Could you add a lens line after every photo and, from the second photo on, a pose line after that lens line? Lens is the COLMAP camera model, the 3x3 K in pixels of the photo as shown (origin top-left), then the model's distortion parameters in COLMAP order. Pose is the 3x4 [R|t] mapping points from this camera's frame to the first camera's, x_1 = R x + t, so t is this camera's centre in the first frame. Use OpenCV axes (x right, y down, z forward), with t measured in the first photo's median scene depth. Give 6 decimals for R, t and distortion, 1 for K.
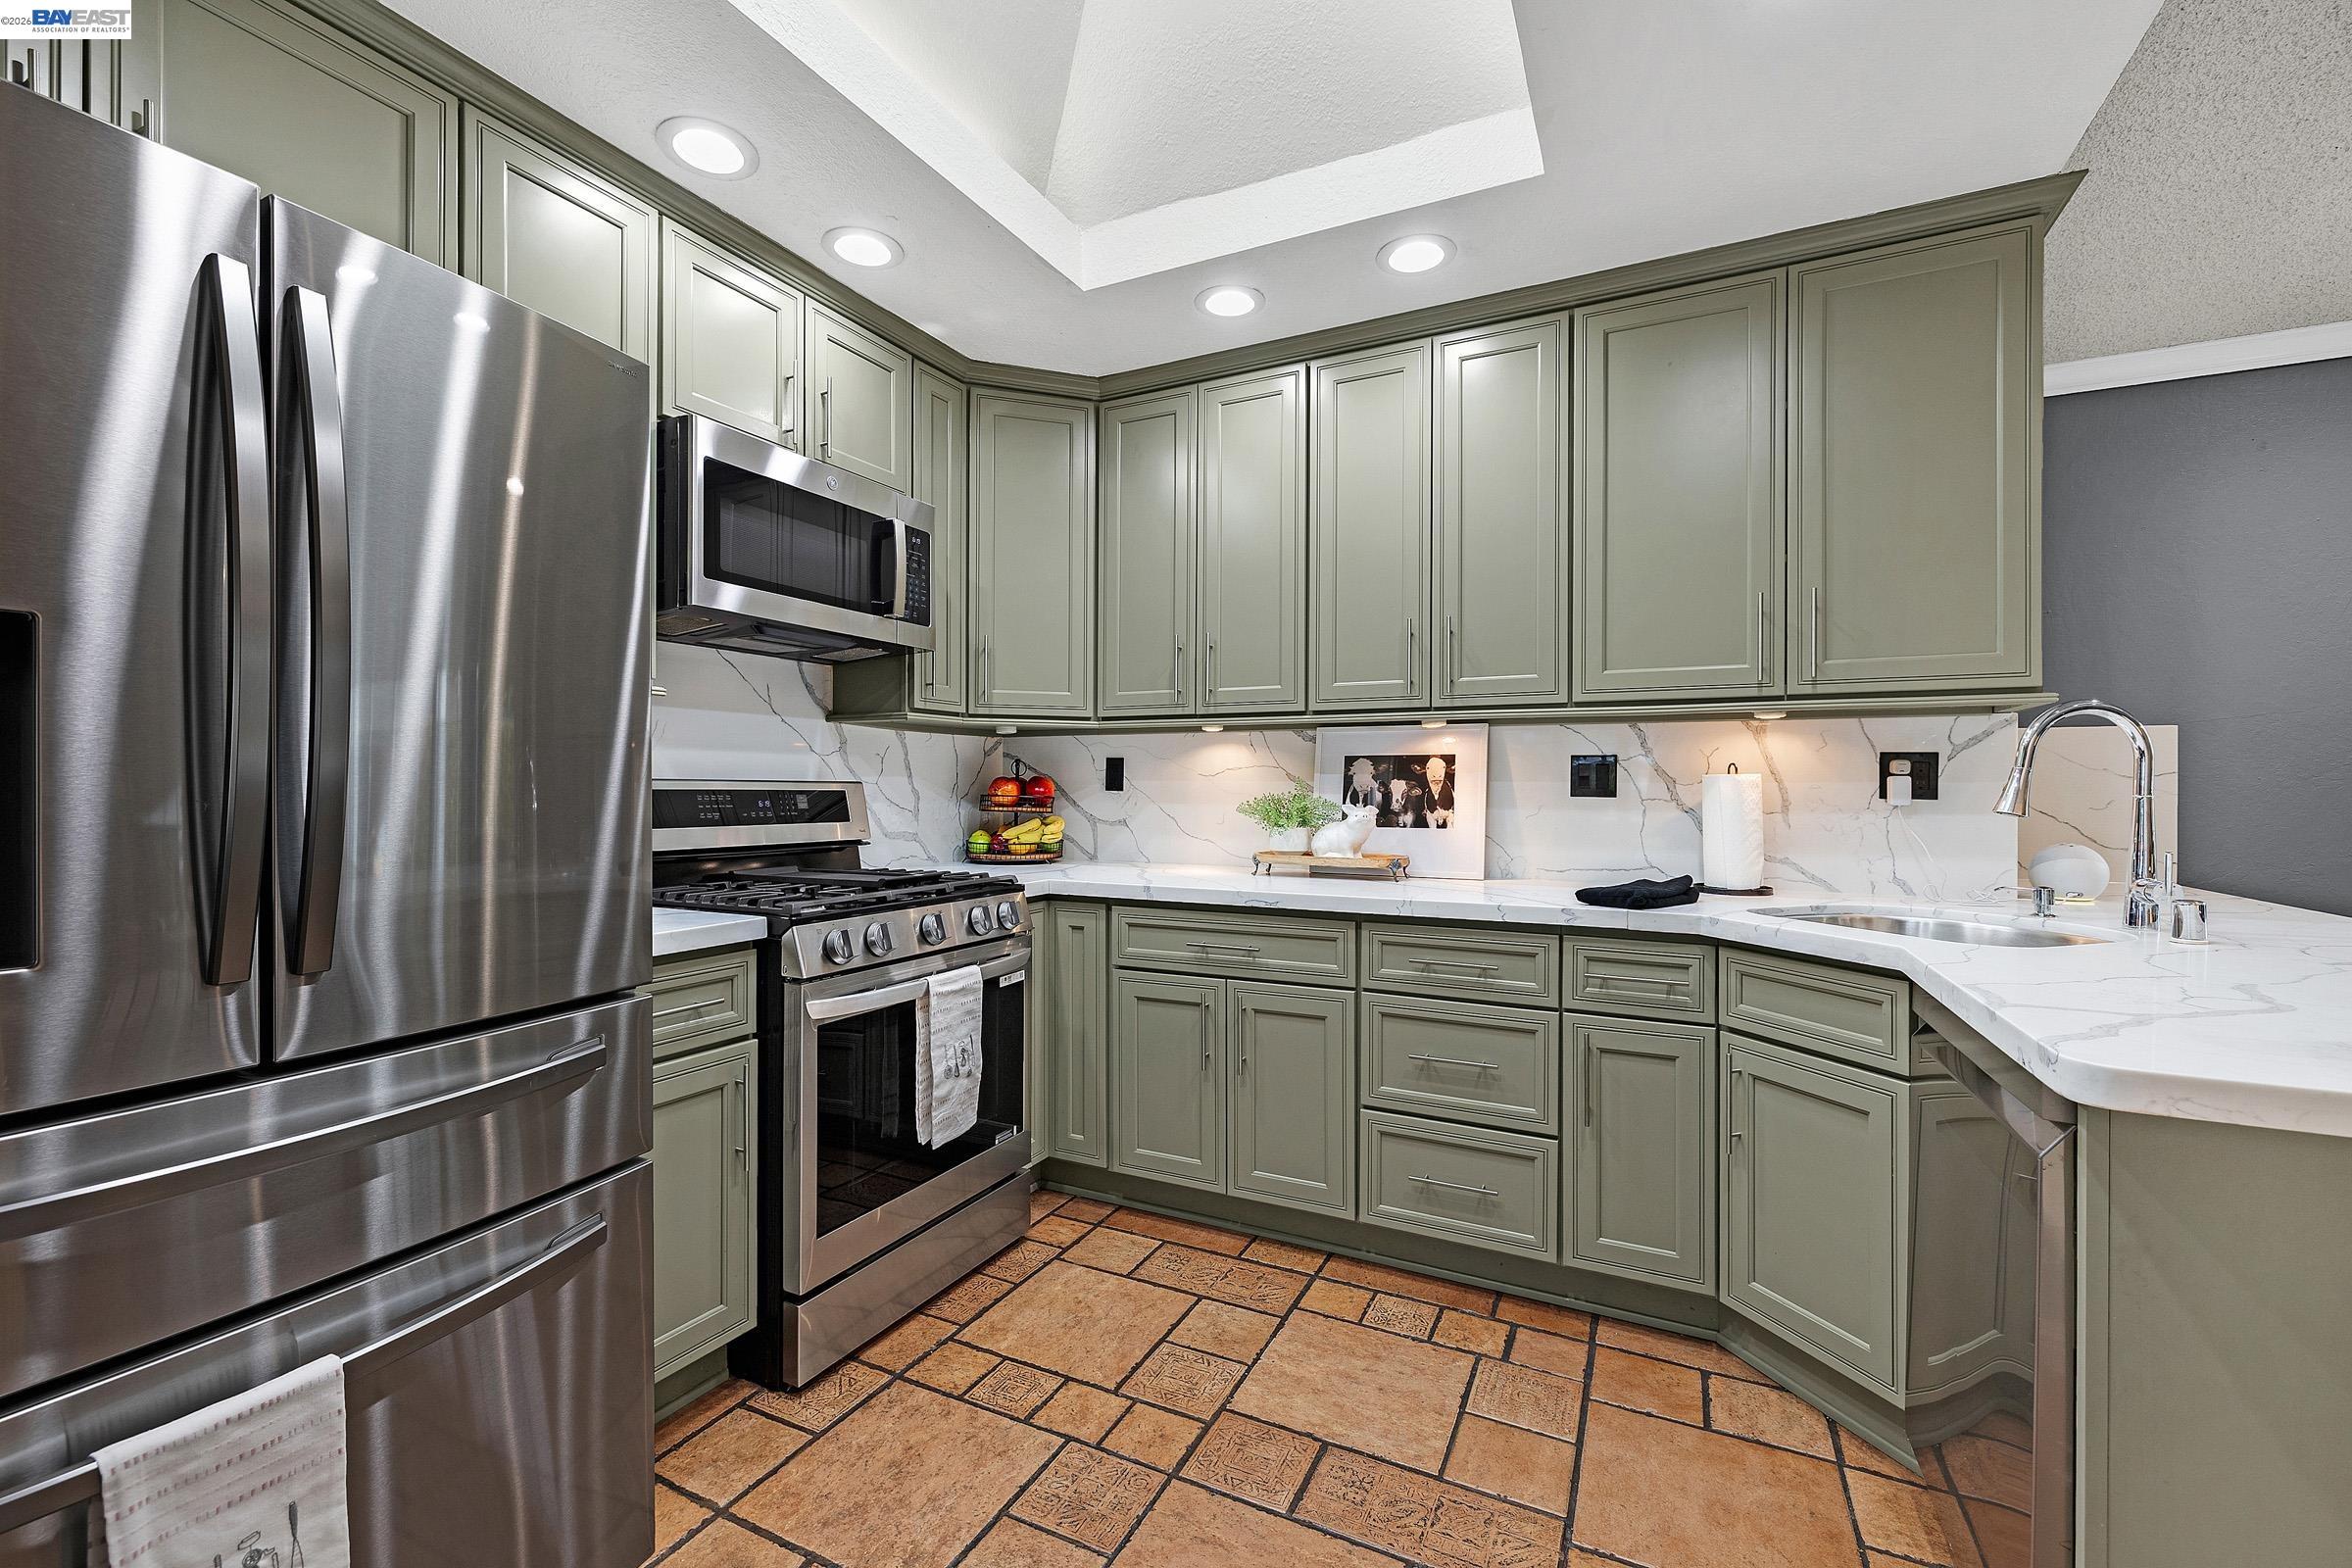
lens RADIAL K [[981.5, 0, 1169.6], [0, 981.5, 783.9], [0, 0, 1]] dist [-0.000639, 0.000247]
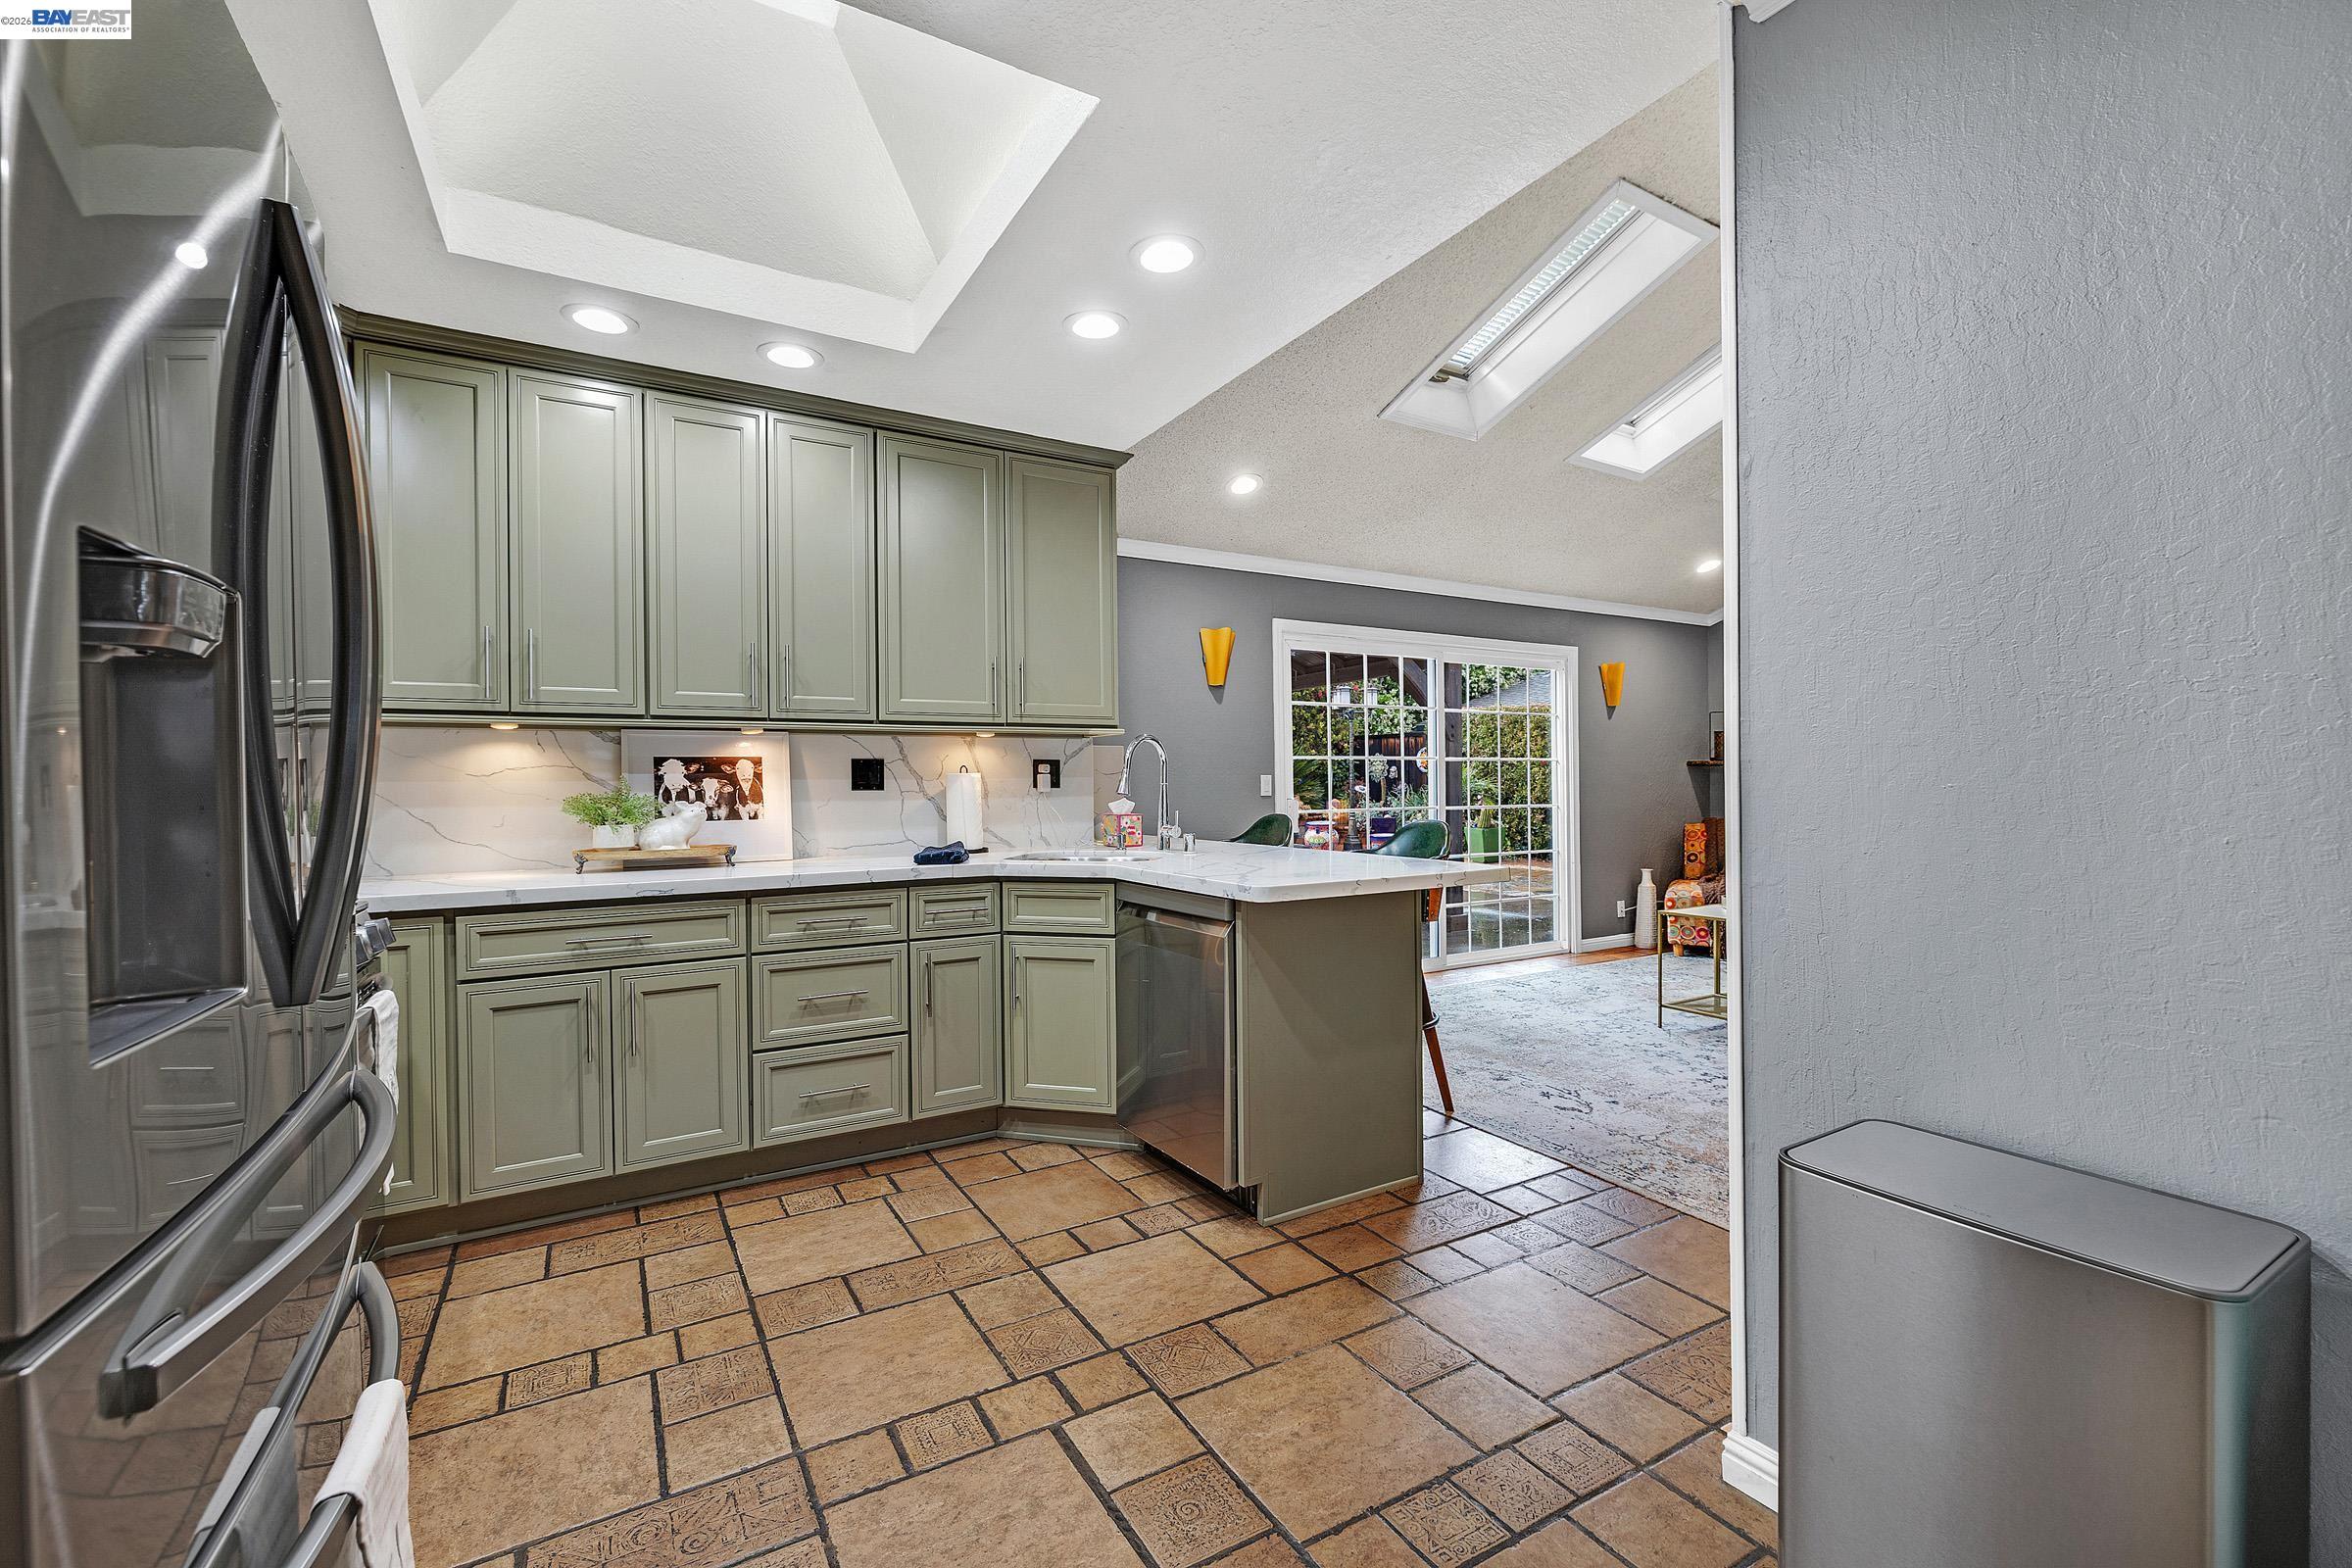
lens RADIAL K [[981.5, 0, 1169.6], [0, 981.5, 783.9], [0, 0, 1]] dist [-0.000639, 0.000247]
pose [[0.542323, -0.010646, 0.840102, -0.513435], [0.010588, 0.999927, 0.005836, 0.001067], [-0.840103, 0.005730, 0.542396, -0.070884]]
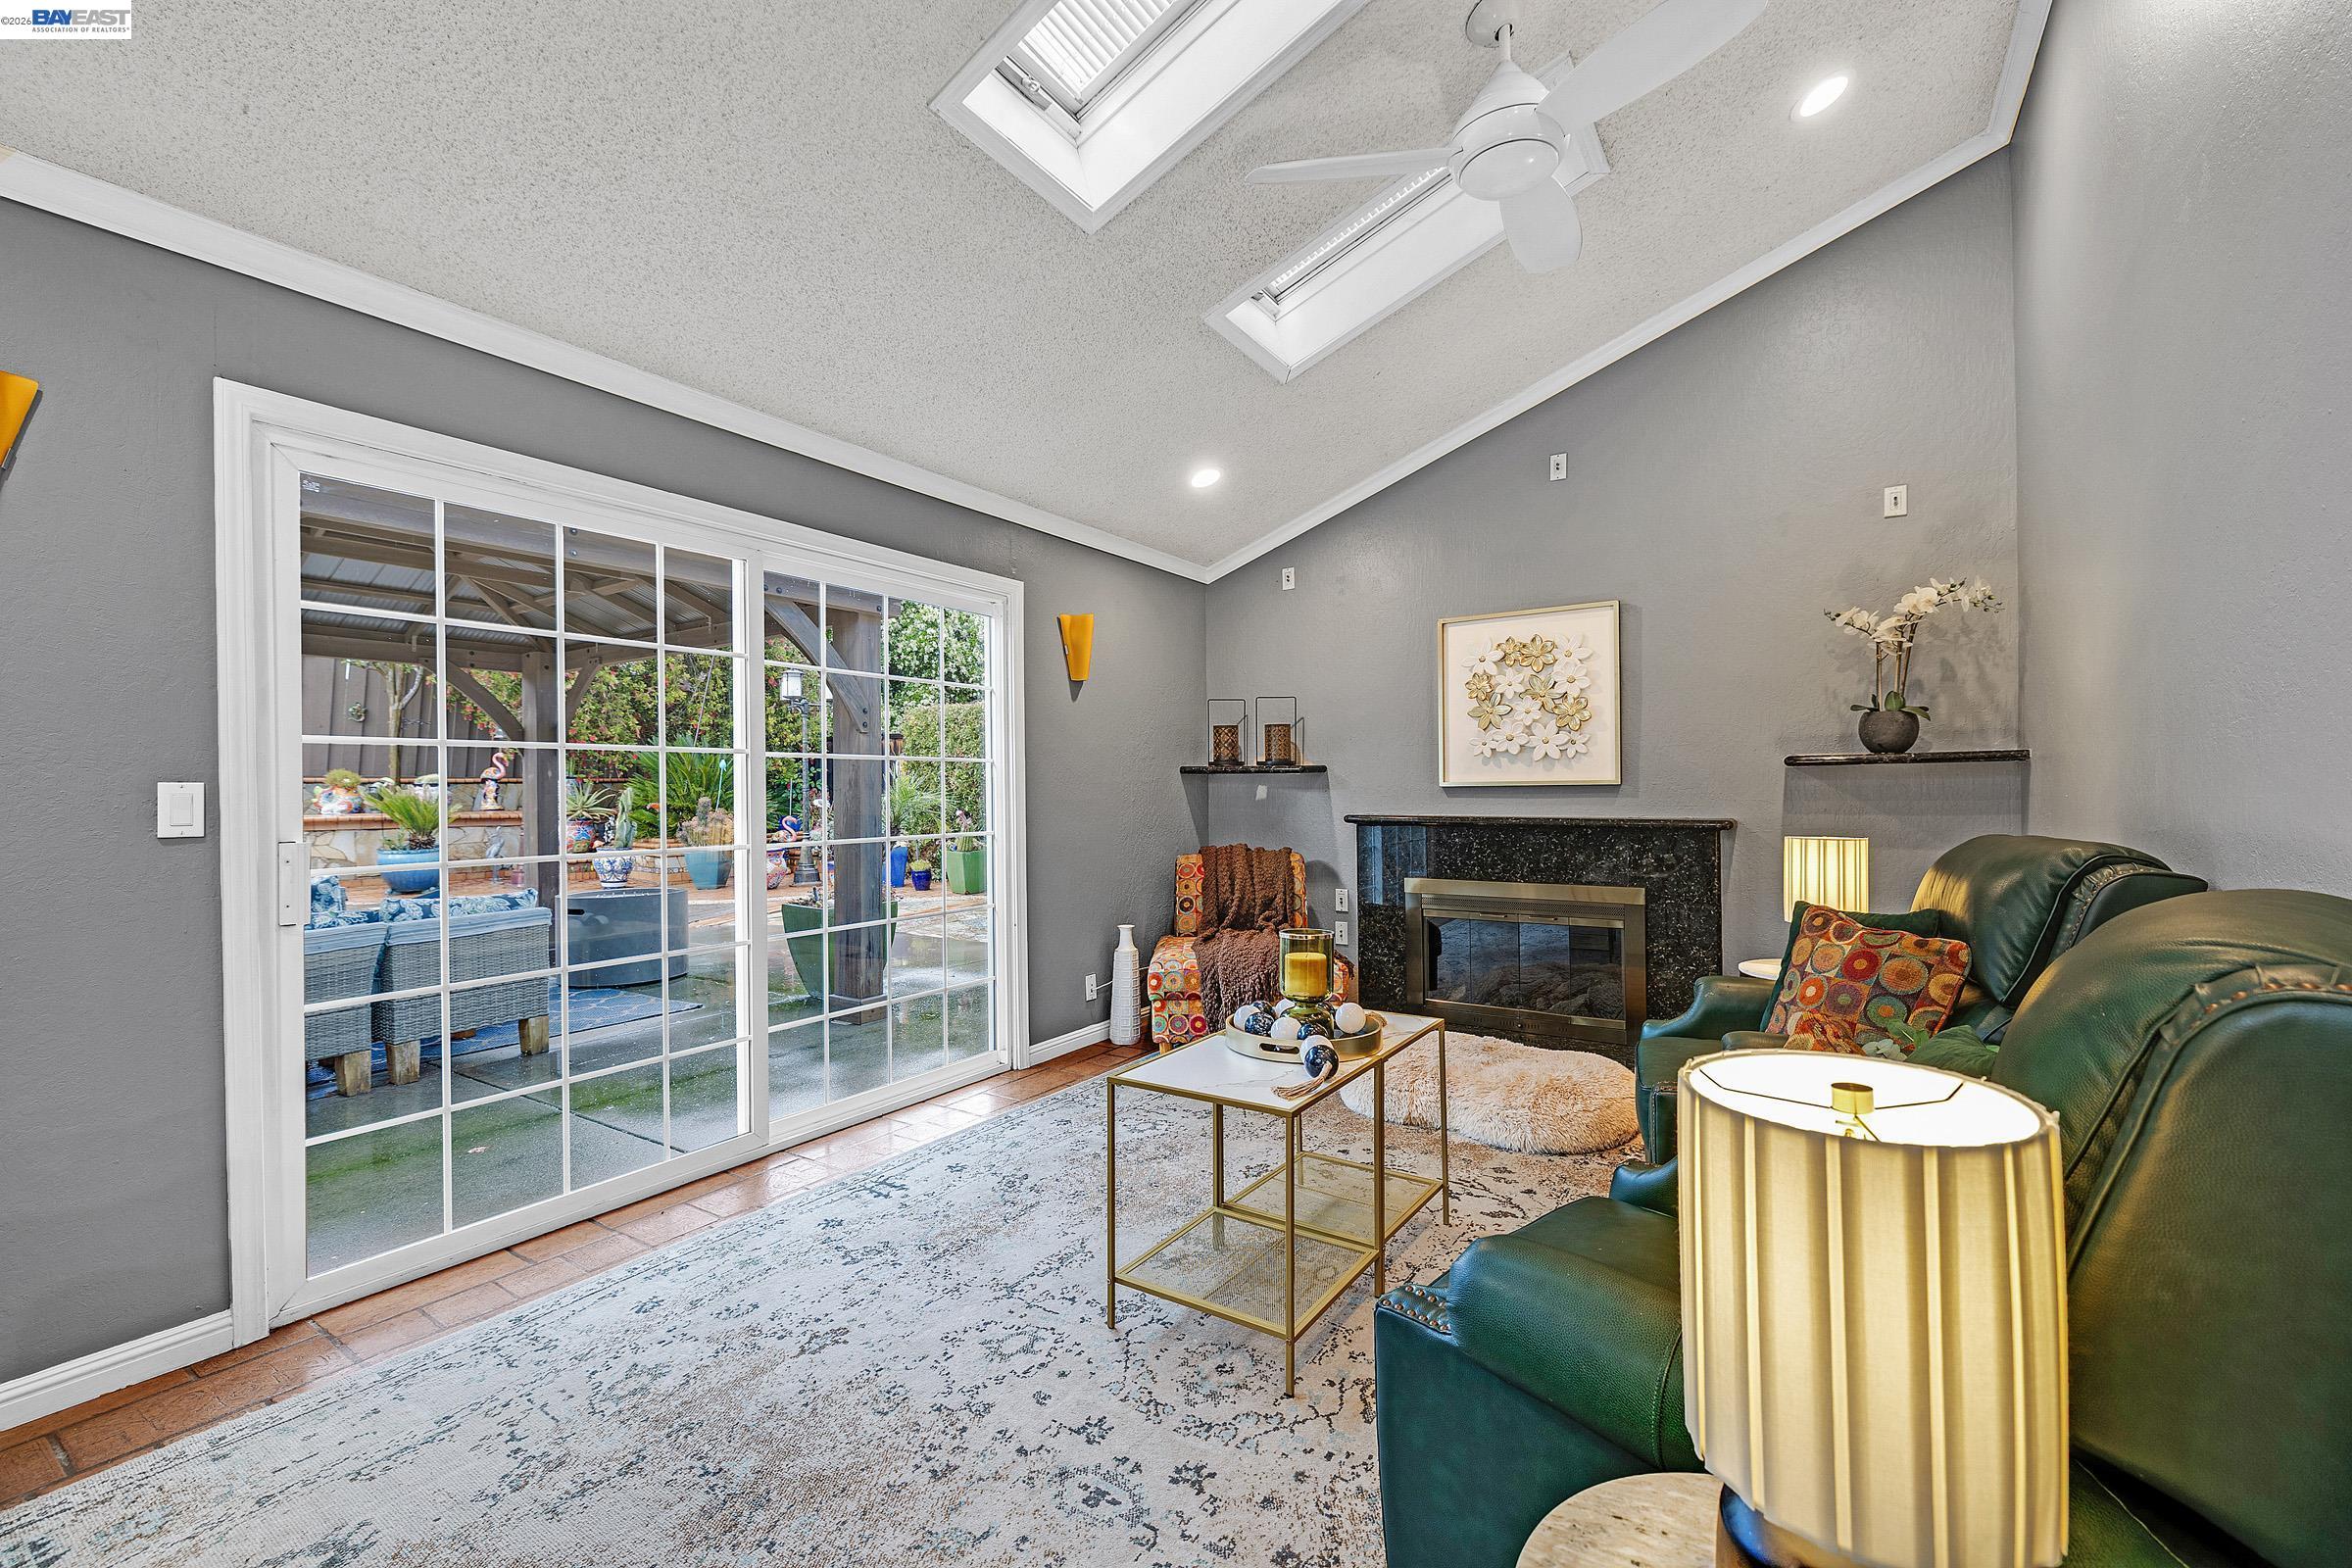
lens RADIAL K [[981.5, 0, 1169.6], [0, 981.5, 783.9], [0, 0, 1]] dist [-0.000639, 0.000247]
pose [[0.113663, -0.001254, 0.993519, 0.724288], [0.009807, 0.999952, 0.000140, 0.004692], [-0.993471, 0.009727, 0.113670, 0.006600]]
